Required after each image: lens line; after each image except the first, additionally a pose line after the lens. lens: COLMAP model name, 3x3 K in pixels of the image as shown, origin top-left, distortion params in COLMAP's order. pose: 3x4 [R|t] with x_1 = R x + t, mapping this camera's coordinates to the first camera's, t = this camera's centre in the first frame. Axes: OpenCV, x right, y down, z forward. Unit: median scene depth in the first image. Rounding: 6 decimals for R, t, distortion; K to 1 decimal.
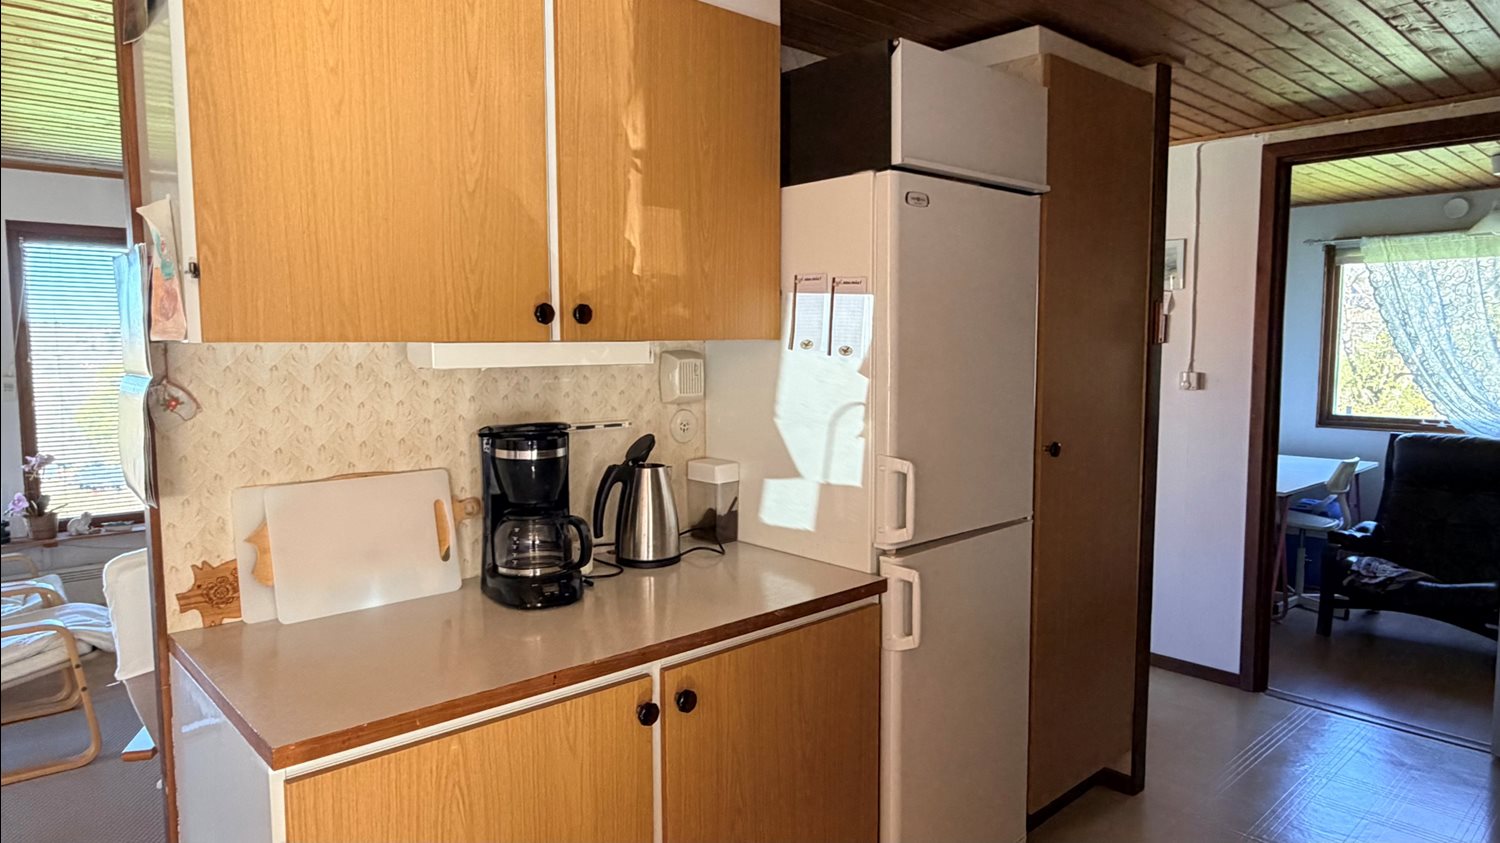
lens RADIAL K [[923.0, 0, 741.9], [0, 923.0, 424.8], [0, 0, 1]] dist [-0.002435, 0.000988]
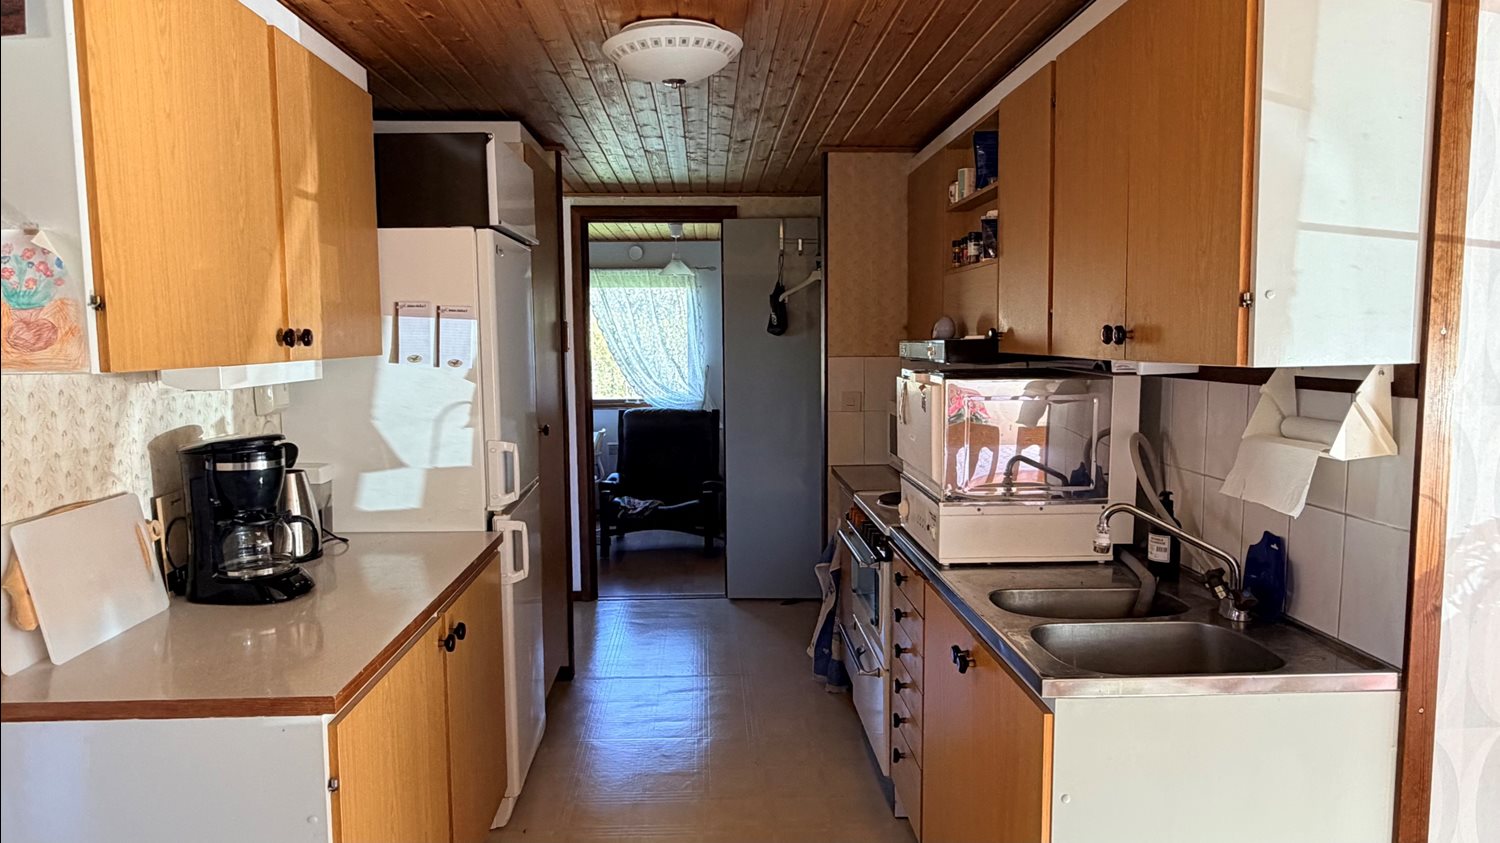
lens RADIAL K [[923.0, 0, 749.2], [0, 923.0, 418.1], [0, 0, 1]] dist [-0.002435, 0.000988]
pose [[0.634487, -0.073104, 0.769468, -0.615378], [0.080059, 0.996378, 0.028647, -0.006945], [-0.768776, 0.043426, 0.638042, -0.135426]]
